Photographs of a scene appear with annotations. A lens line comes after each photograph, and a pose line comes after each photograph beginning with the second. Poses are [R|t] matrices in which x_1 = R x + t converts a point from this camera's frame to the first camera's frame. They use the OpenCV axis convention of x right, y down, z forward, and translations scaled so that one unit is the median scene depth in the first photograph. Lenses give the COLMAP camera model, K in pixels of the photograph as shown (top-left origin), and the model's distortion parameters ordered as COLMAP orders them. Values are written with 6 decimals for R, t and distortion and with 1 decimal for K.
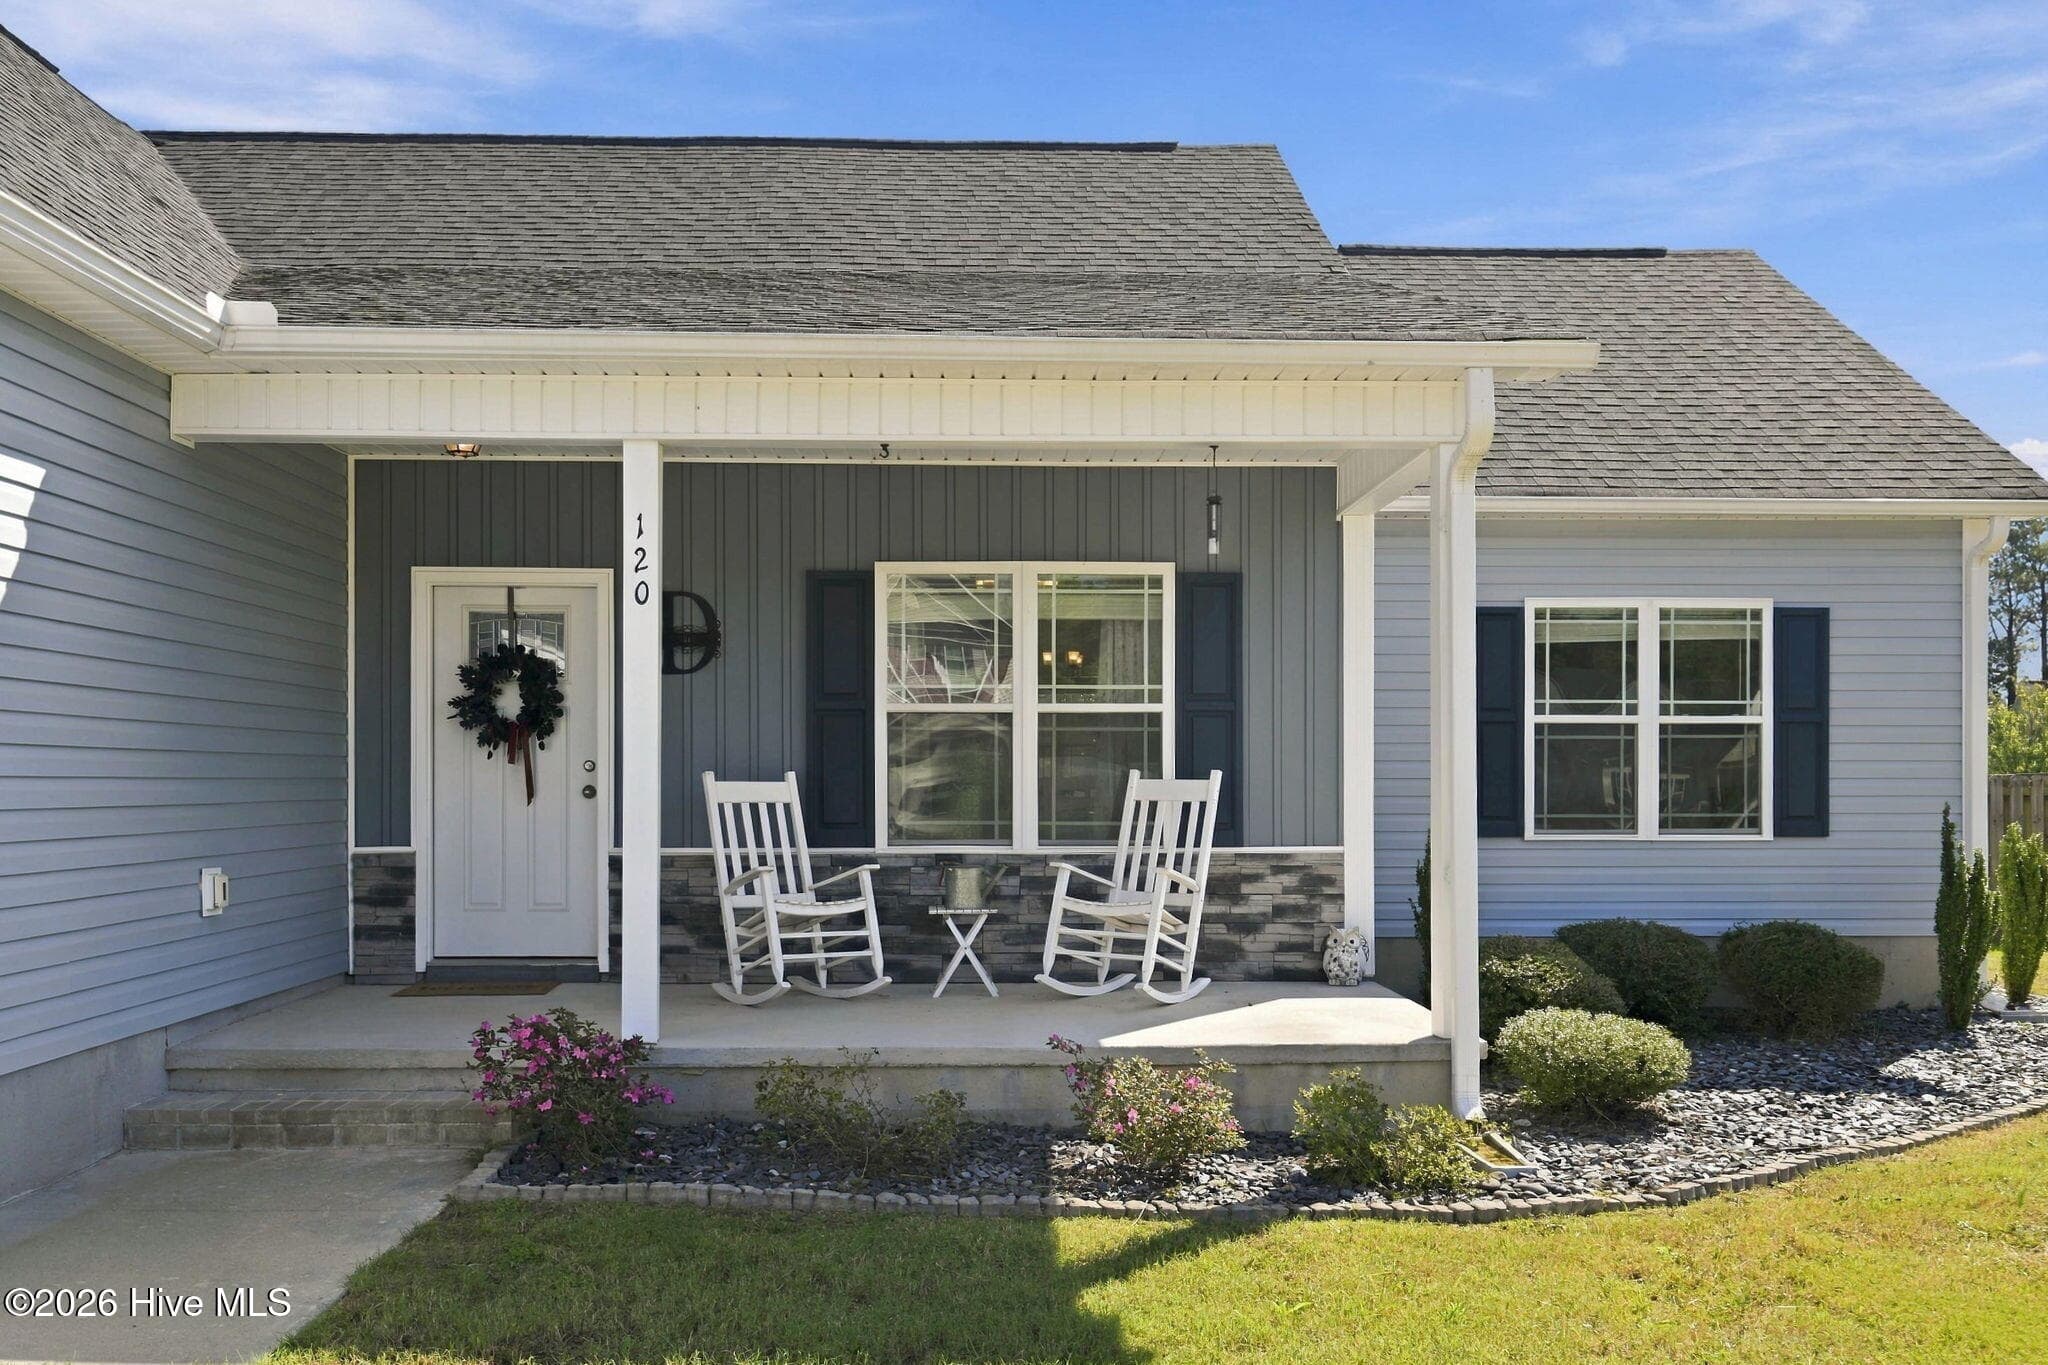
lens RADIAL K [[1821.7, 0, 1035.9], [0, 1821.7, 782.5], [0, 0, 1]] dist [0.010446, 0.003773]
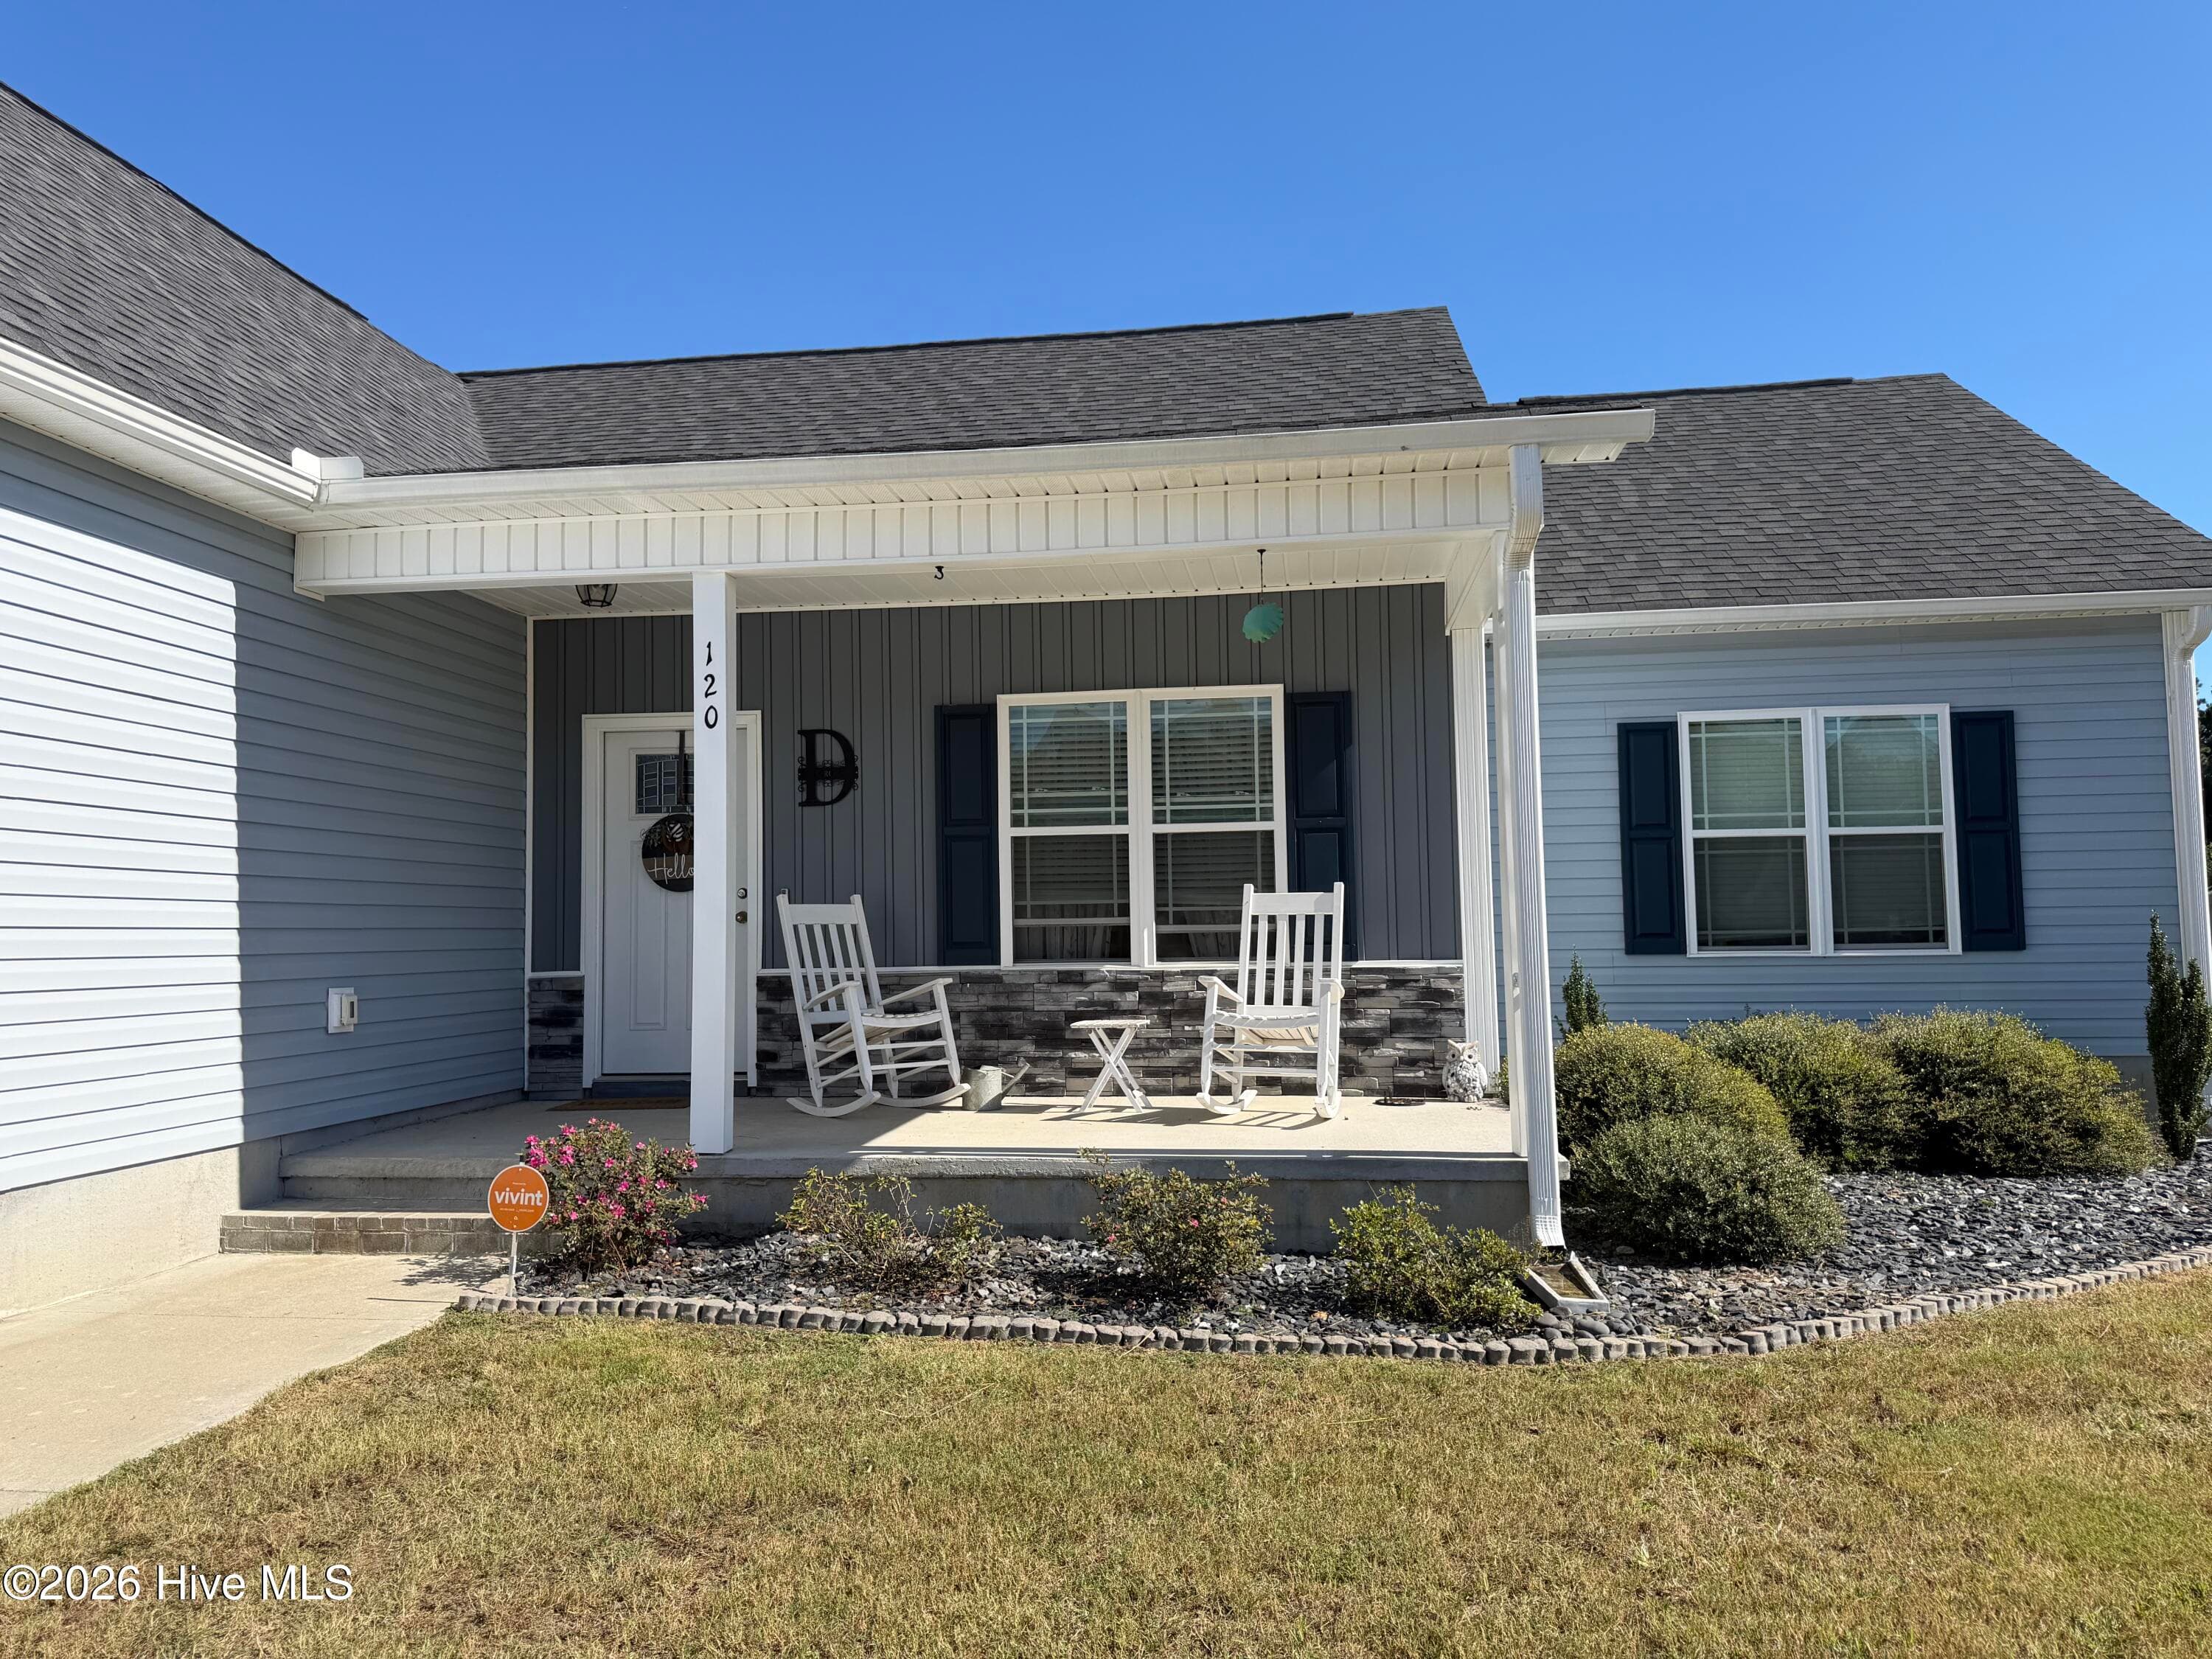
lens RADIAL K [[1569.2, 0, 1092.2], [0, 1569.2, 830.6], [0, 0, 1]] dist [0.166842, -0.302891]
pose [[0.985729, -0.025992, -0.166322, 0.115979], [0.014997, 0.997639, -0.067022, 0.019702], [0.167671, 0.063572, 0.983791, 0.113249]]
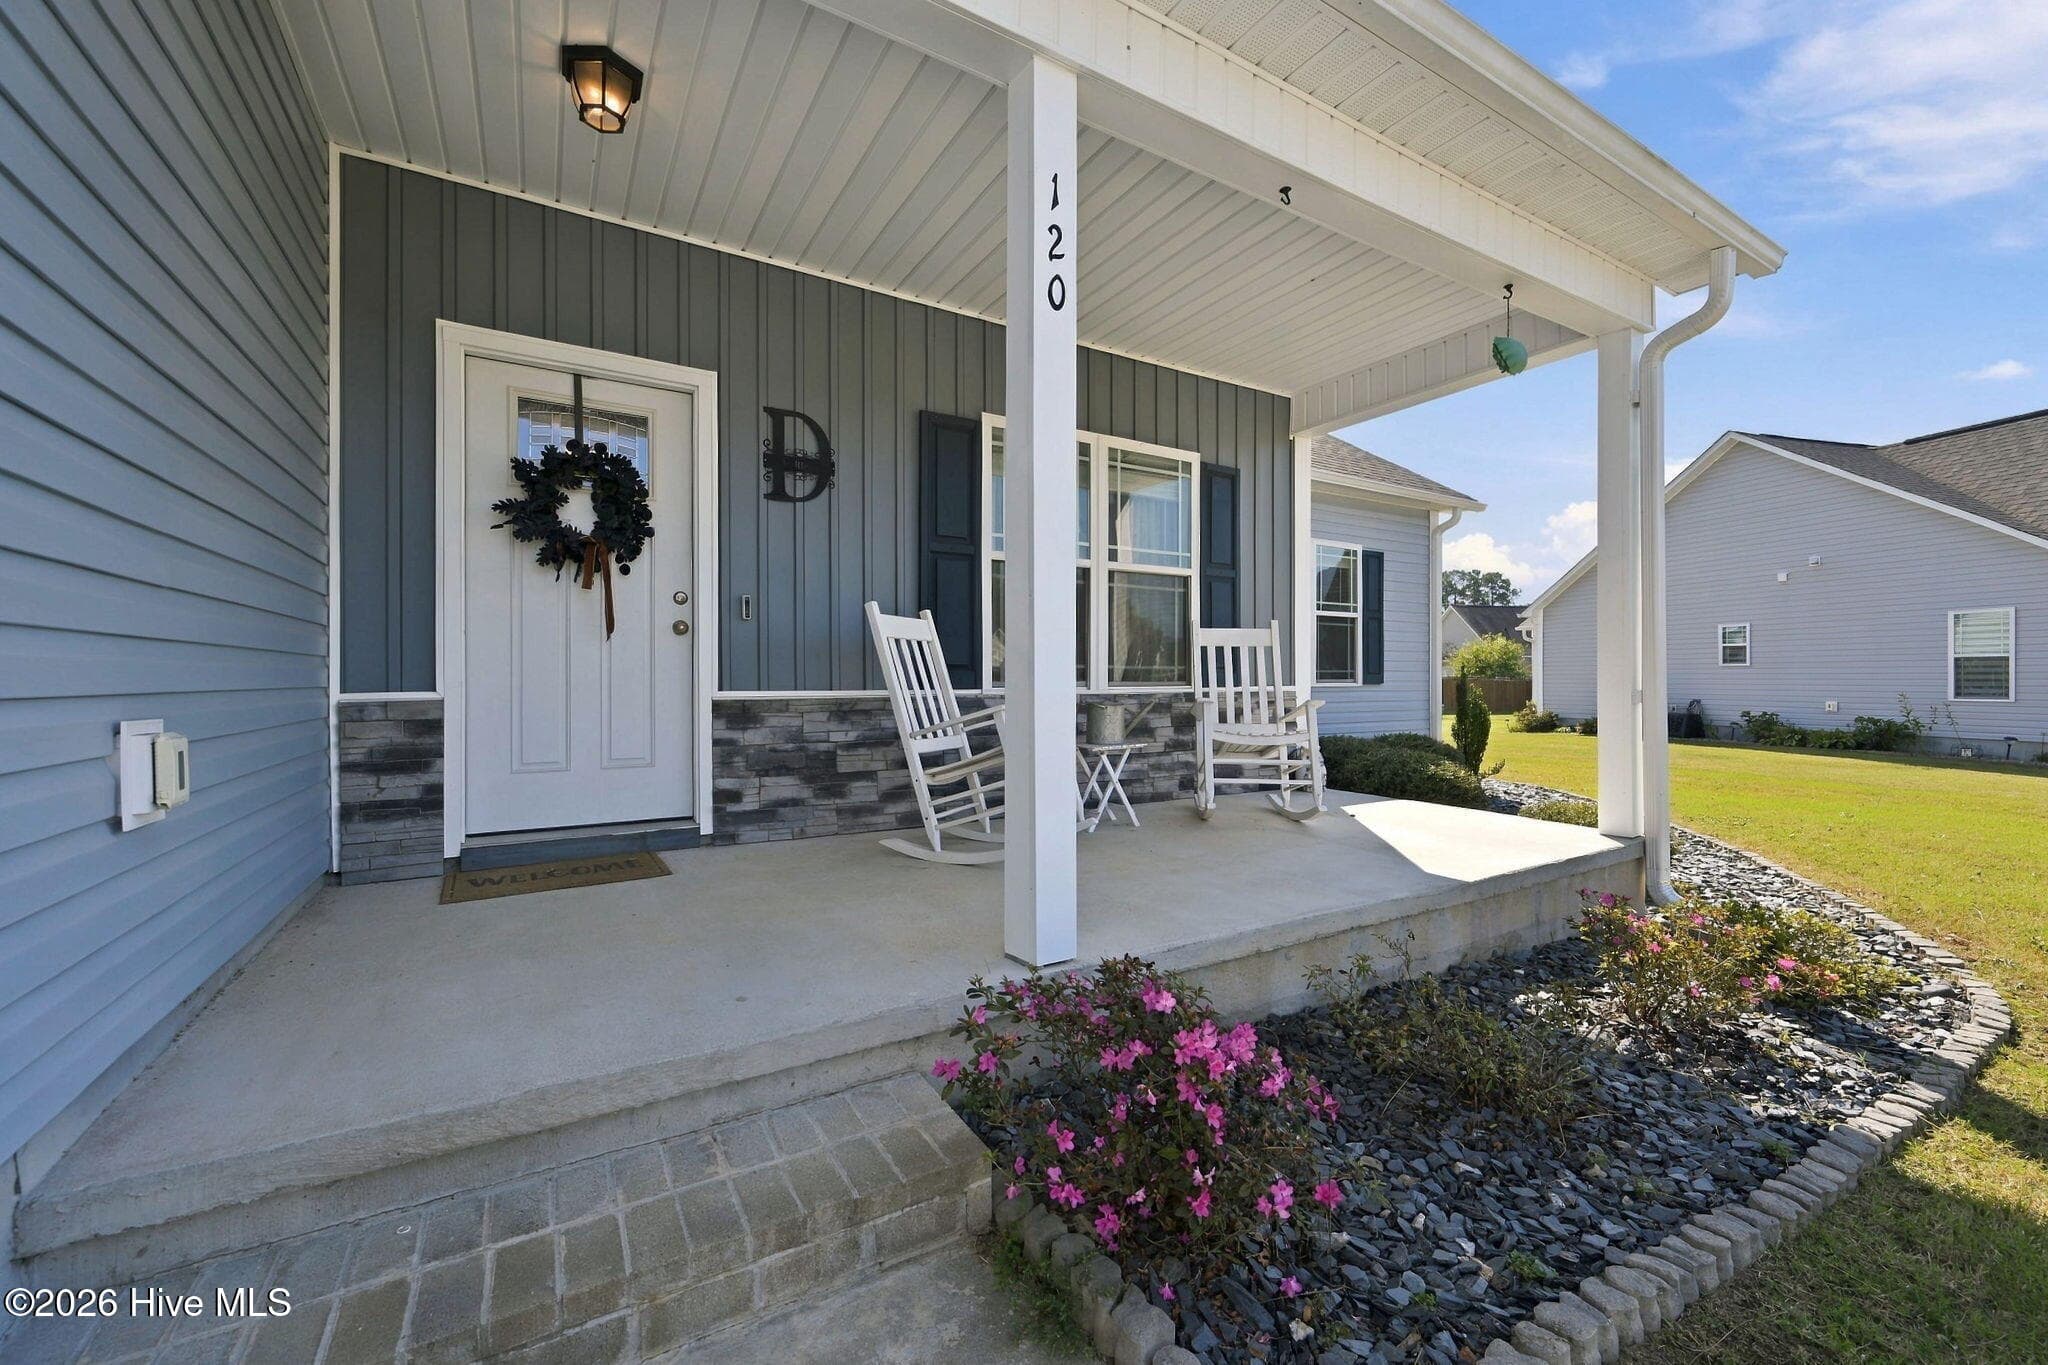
lens RADIAL K [[813.5, 0, 1028.0], [0, 813.5, 680.2], [0, 0, 1]] dist [0.001525, -0.000029]
pose [[0.873339, -0.002816, 0.487106, -0.290531], [0.004075, 0.999991, -0.001525, 0.031471], [-0.487097, 0.003317, 0.873342, 0.583409]]
